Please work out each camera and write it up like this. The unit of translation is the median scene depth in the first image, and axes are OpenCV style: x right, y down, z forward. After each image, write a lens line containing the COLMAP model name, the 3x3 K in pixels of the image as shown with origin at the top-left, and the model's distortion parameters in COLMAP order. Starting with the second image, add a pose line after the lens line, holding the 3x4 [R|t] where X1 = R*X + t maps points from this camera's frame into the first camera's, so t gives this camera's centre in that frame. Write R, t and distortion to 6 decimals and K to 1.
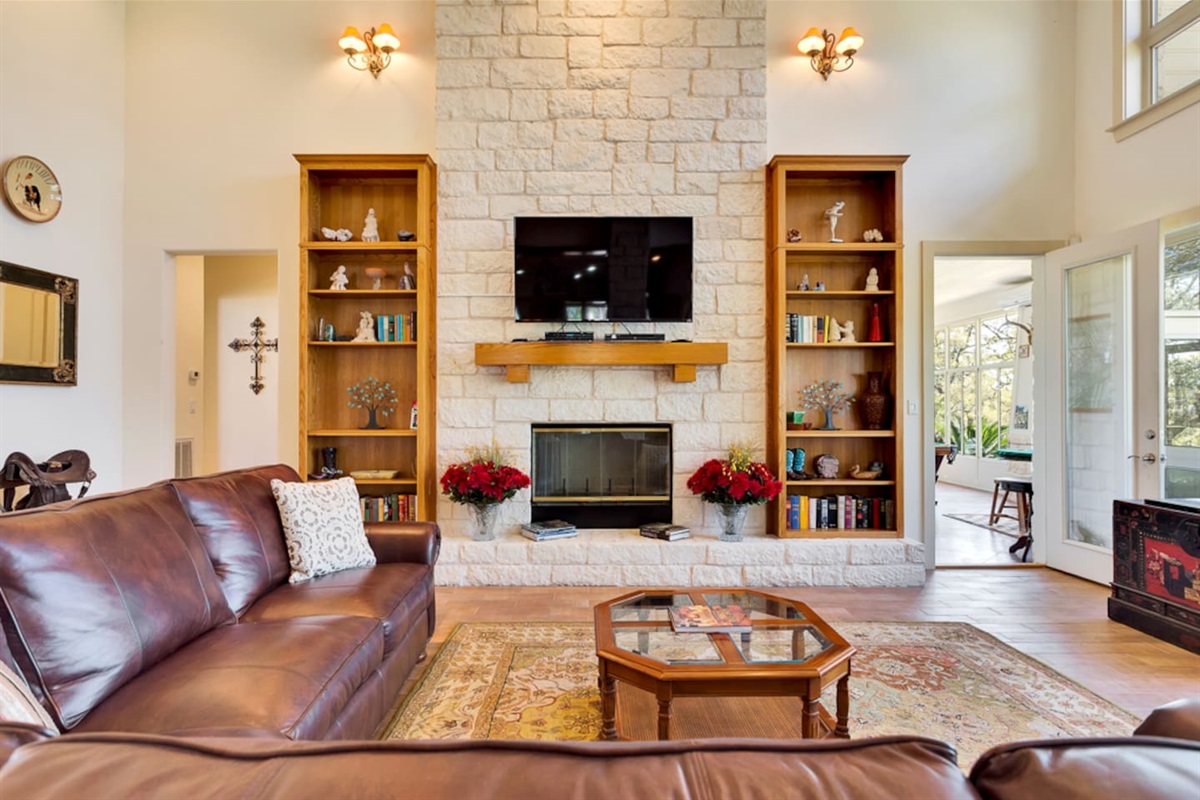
lens RADIAL K [[628.7, 0, 597.2], [0, 628.7, 403.5], [0, 0, 1]] dist [0.000306, 0.000256]
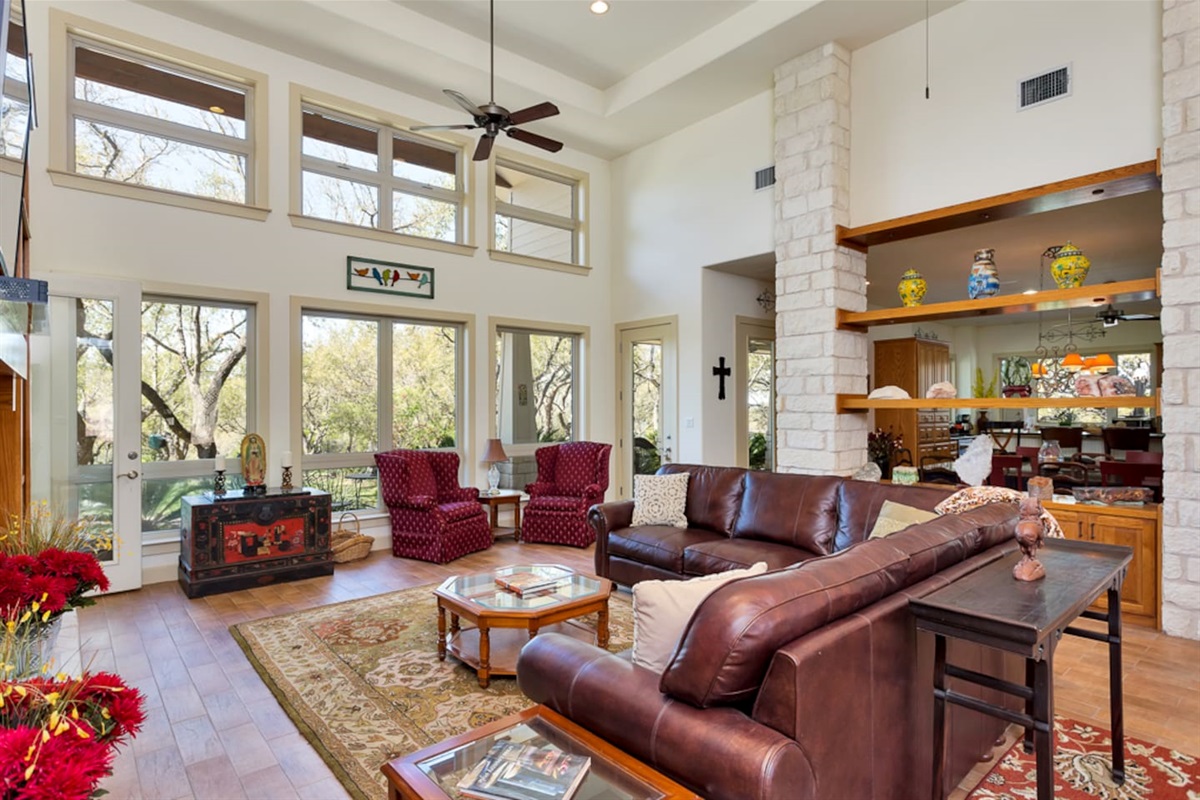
lens RADIAL K [[628.7, 0, 601.1], [0, 628.7, 403.5], [0, 0, 1]] dist [0.000306, 0.000256]
pose [[-0.640990, 0.005846, 0.767527, -0.727711], [-0.003491, 0.999938, -0.010532, -0.046857], [-0.767541, -0.009431, -0.640930, 1.217782]]
